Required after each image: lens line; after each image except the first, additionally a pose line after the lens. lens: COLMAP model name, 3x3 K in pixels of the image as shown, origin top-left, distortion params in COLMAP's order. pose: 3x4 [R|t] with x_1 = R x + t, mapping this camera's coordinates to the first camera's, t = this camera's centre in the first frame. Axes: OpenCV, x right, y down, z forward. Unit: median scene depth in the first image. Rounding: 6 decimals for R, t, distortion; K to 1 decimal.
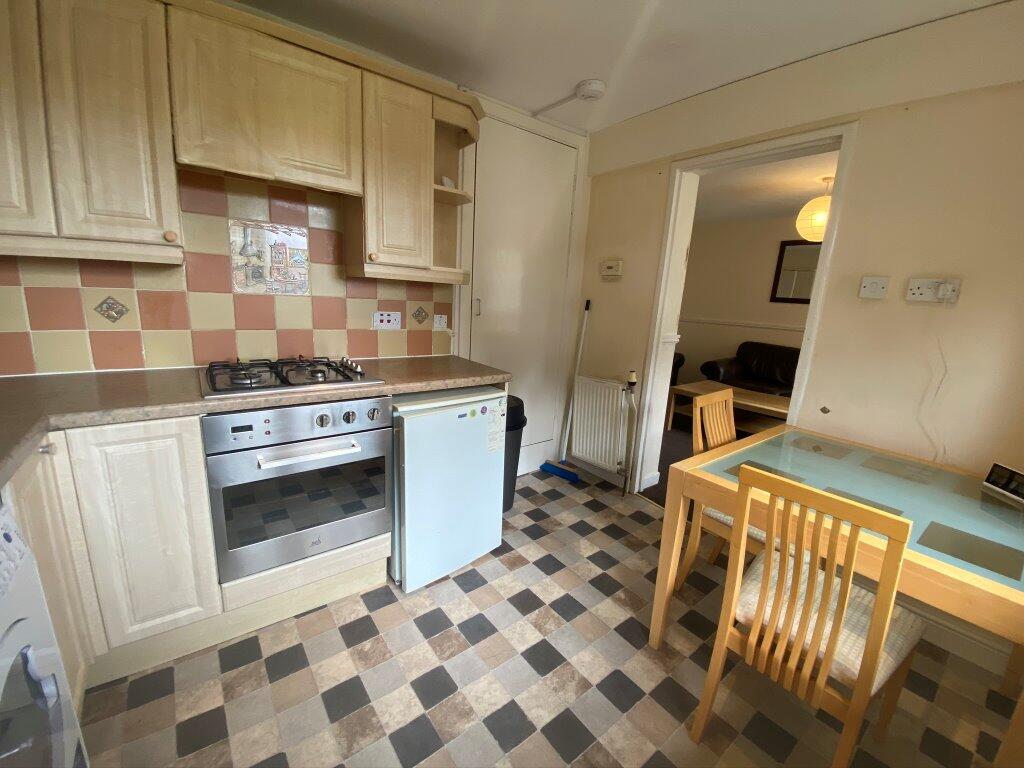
lens RADIAL K [[417.6, 0, 514.6], [0, 417.6, 377.2], [0, 0, 1]] dist [-0.000147, -0.000042]
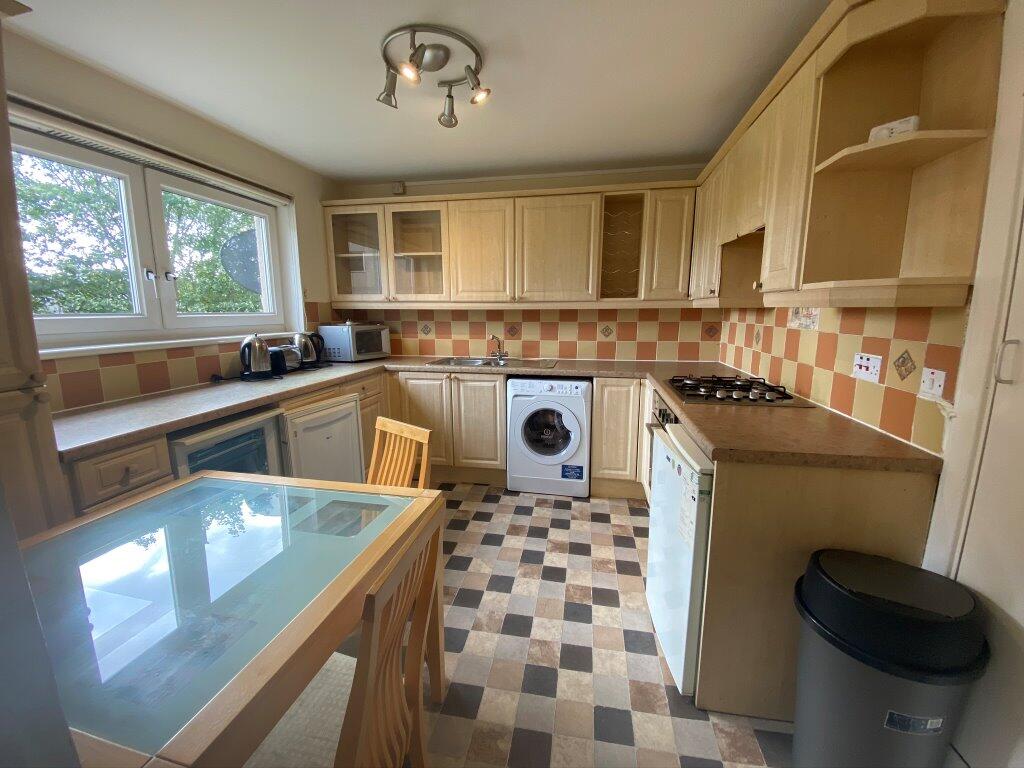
lens RADIAL K [[417.6, 0, 513.2], [0, 417.6, 382.5], [0, 0, 1]] dist [-0.000147, -0.000042]
pose [[-0.744312, 0.056723, -0.665418, 0.660510], [-0.174377, 0.945314, 0.275634, -0.230641], [0.644664, 0.321191, -0.693718, 1.288674]]
